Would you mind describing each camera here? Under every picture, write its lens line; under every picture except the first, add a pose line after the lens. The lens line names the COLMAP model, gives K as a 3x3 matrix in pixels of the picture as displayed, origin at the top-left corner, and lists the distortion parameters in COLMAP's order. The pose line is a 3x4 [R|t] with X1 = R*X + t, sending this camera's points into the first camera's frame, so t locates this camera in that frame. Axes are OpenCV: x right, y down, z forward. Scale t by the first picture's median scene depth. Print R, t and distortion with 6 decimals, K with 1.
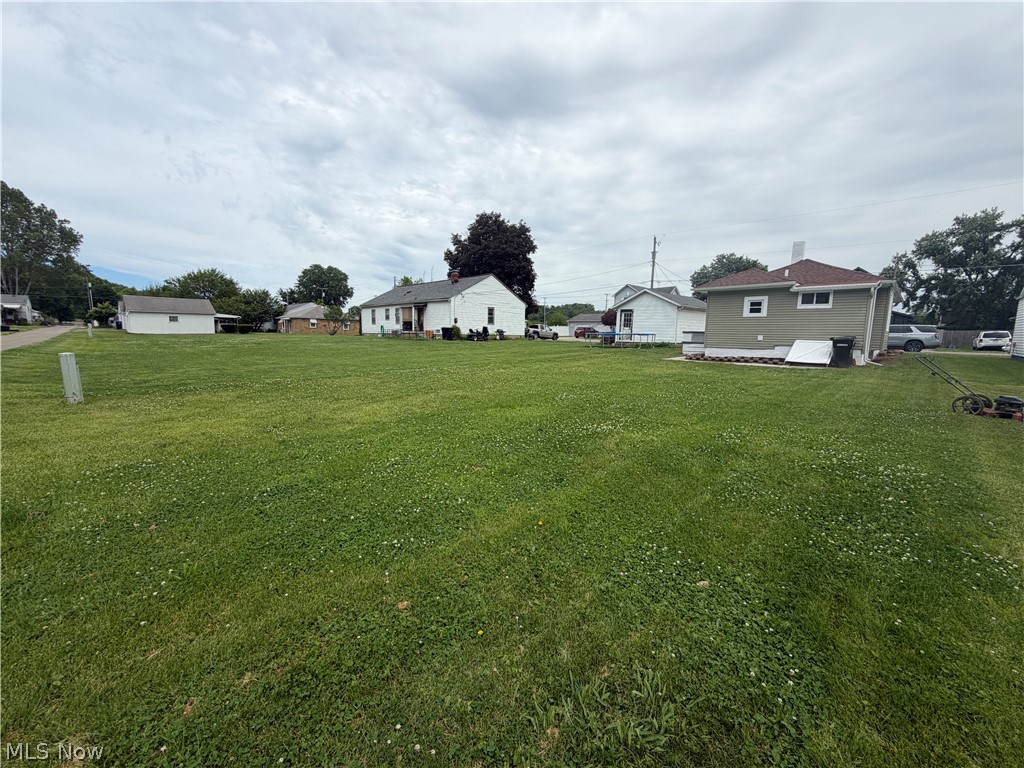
lens RADIAL K [[412.9, 0, 512.0], [0, 412.9, 384.0], [0, 0, 1]] dist [0.031289, 0.000049]
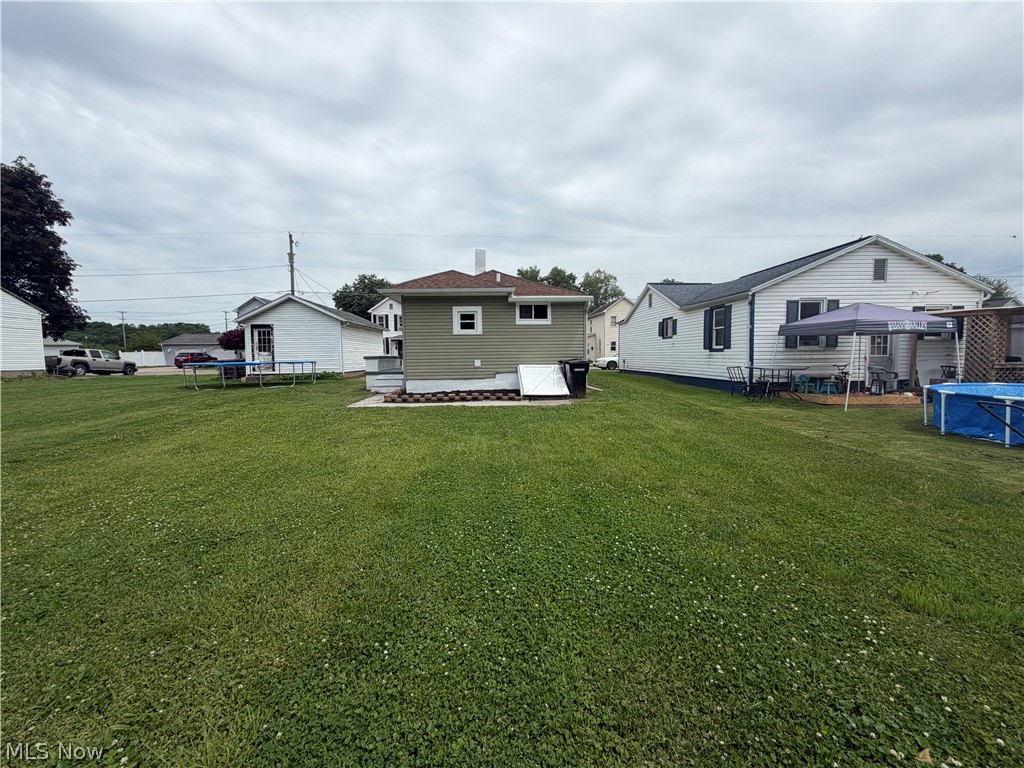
lens RADIAL K [[408.3, 0, 509.0], [0, 408.3, 383.3], [0, 0, 1]] dist [0.000013, 0.000157]
pose [[0.681653, -0.073146, 0.728011, 0.065889], [0.114489, 0.993397, -0.007389, -0.037590], [-0.722663, 0.088386, 0.685526, 0.277574]]
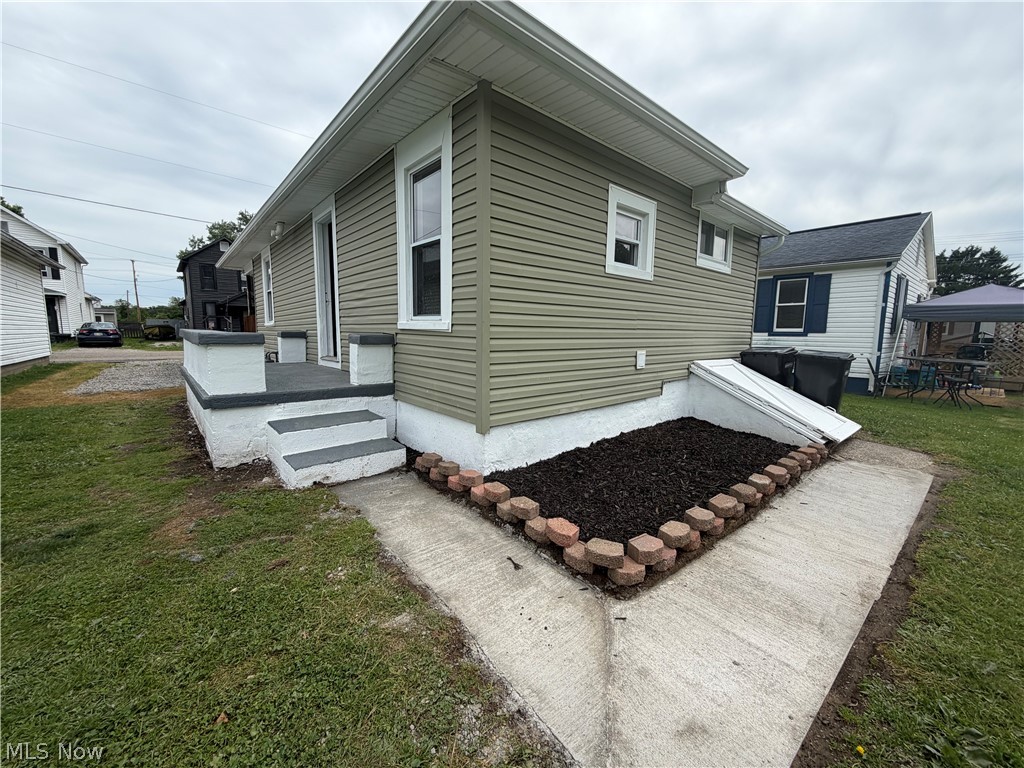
lens RADIAL K [[408.3, 0, 509.0], [0, 408.3, 383.3], [0, 0, 1]] dist [0.000013, 0.000157]
pose [[0.108834, -0.132898, 0.985136, 0.188185], [0.121215, 0.985402, 0.119543, -0.079593], [-0.986642, 0.106403, 0.123355, 0.611023]]
